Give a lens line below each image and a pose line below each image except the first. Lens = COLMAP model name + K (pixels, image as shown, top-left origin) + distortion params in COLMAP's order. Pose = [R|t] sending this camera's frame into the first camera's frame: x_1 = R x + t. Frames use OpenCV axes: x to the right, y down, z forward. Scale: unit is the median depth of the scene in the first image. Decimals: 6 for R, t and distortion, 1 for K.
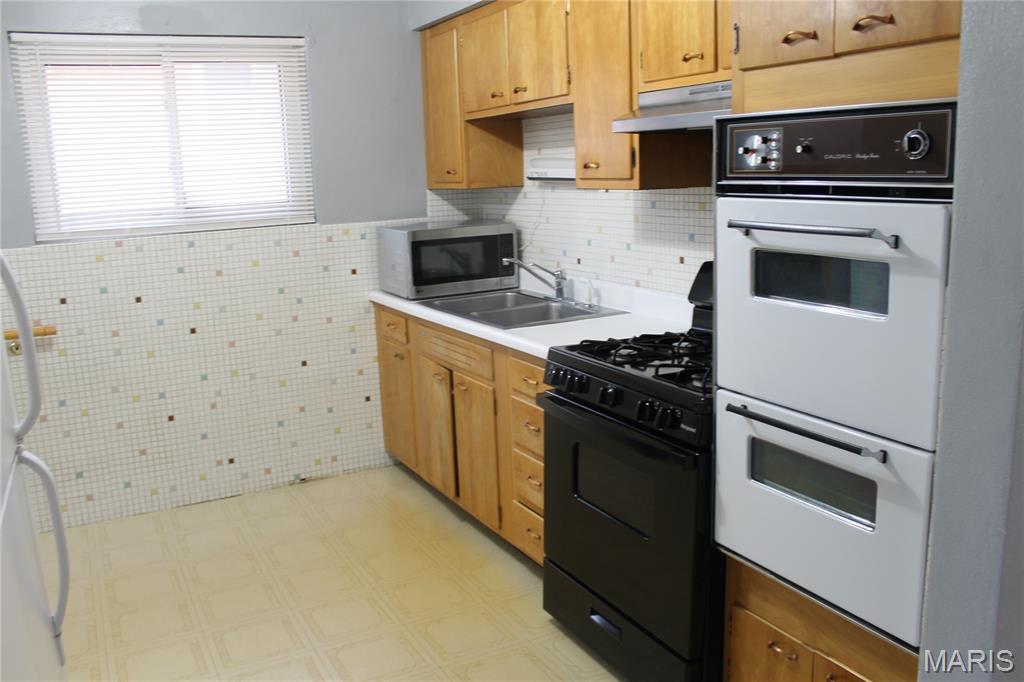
lens RADIAL K [[879.5, 0, 512.0], [0, 879.5, 341.0], [0, 0, 1]] dist [-0.147255, 0.173355]
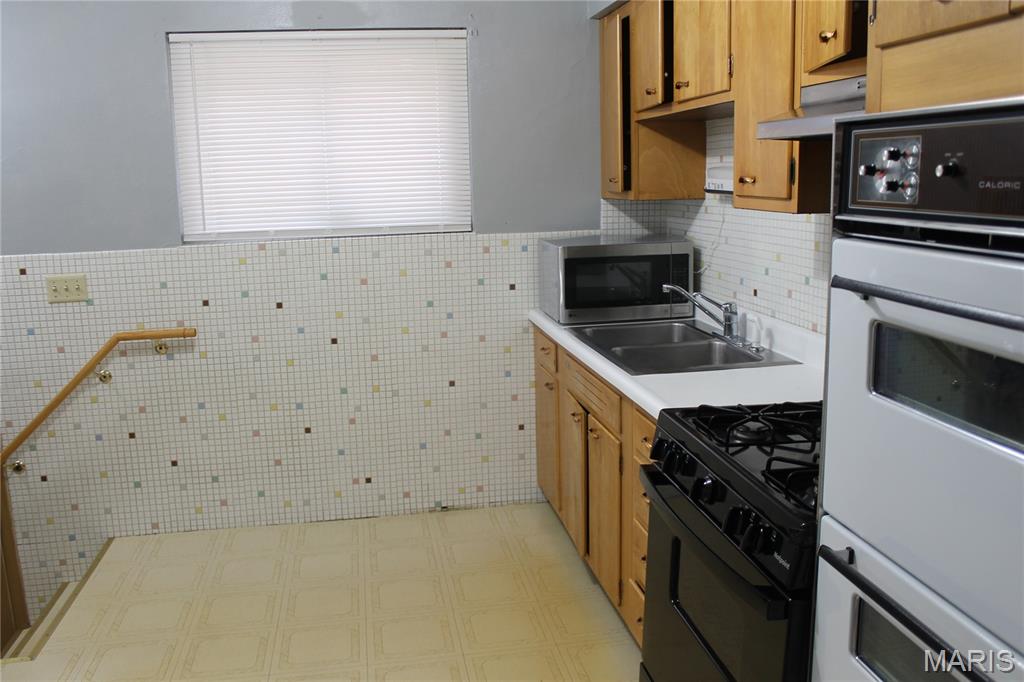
lens RADIAL K [[879.5, 0, 512.0], [0, 879.5, 341.0], [0, 0, 1]] dist [-0.147255, 0.173355]
pose [[0.951535, 0.072776, -0.298807, 0.103625], [-0.072152, 0.997307, 0.013136, -0.038785], [0.298958, 0.009060, 0.954223, 0.145428]]
